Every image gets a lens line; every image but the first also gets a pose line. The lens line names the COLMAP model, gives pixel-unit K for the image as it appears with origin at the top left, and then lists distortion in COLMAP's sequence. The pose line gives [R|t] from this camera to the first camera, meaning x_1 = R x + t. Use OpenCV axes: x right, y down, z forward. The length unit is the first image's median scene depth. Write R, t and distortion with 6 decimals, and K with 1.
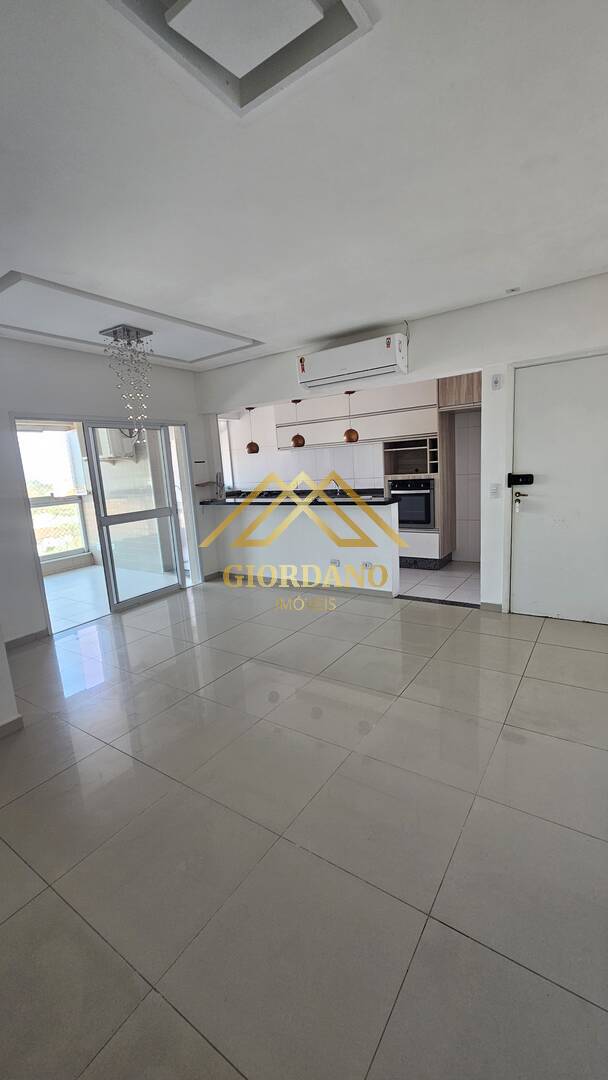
lens RADIAL K [[442.1, 0, 304.0], [0, 442.1, 540.0], [0, 0, 1]] dist [-0.000744, -0.000075]
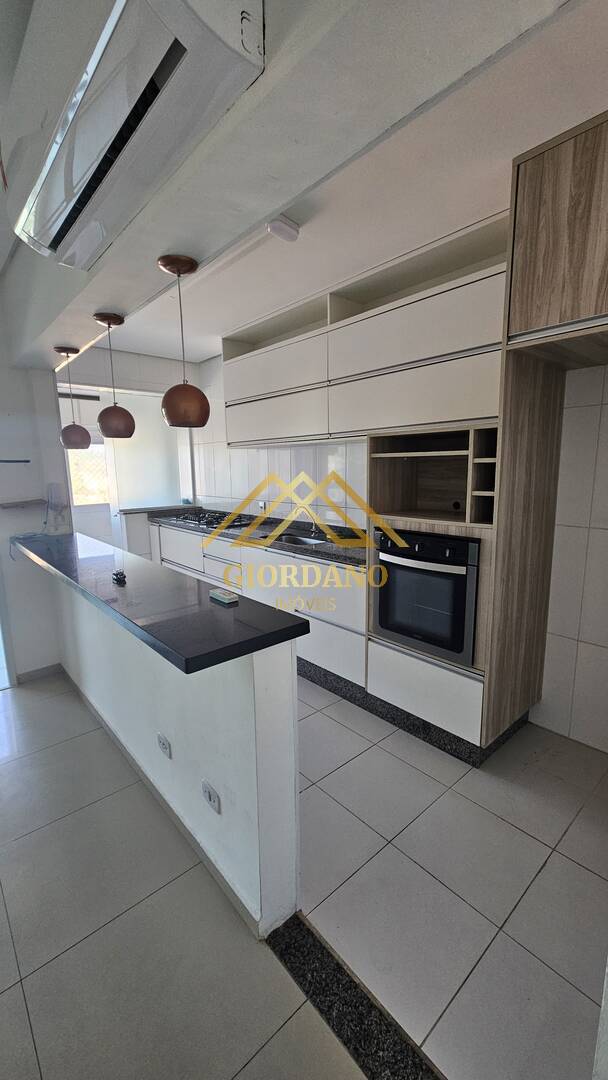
lens RADIAL K [[442.1, 0, 304.0], [0, 442.1, 540.0], [0, 0, 1]] dist [-0.000744, -0.000075]
pose [[0.968271, 0.090767, -0.232836, 0.237936], [-0.090032, 0.995843, 0.013804, -0.129768], [0.233122, 0.007597, 0.972418, 0.610319]]
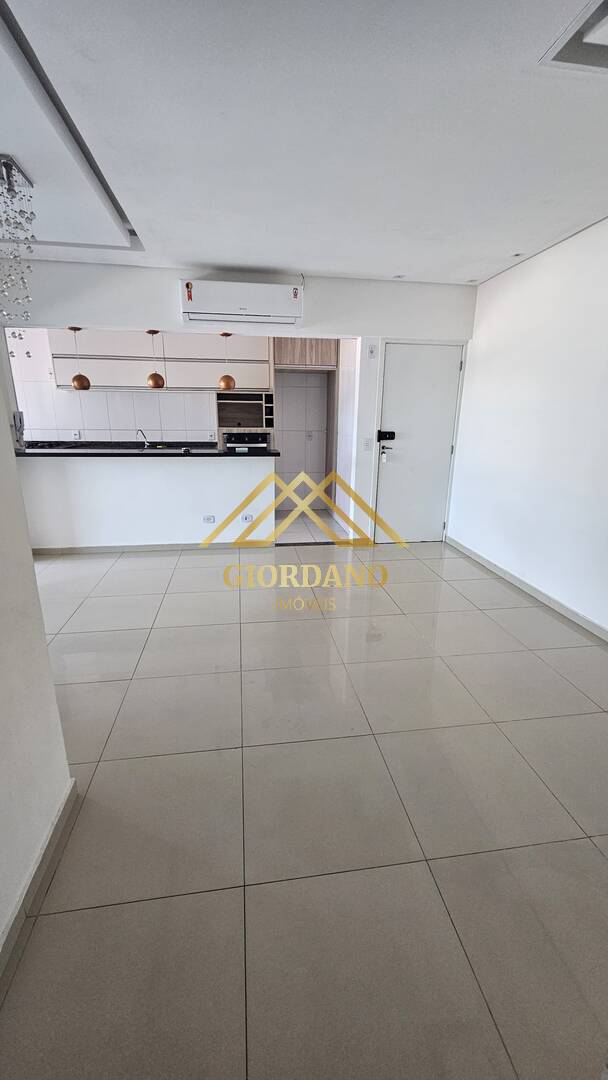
lens RADIAL K [[442.1, 0, 304.0], [0, 442.1, 540.0], [0, 0, 1]] dist [-0.000744, -0.000075]
pose [[0.732028, -0.117577, 0.671052, -0.387923], [0.058547, 0.992208, 0.109980, 0.003856], [-0.678754, -0.041220, 0.733208, 0.157416]]
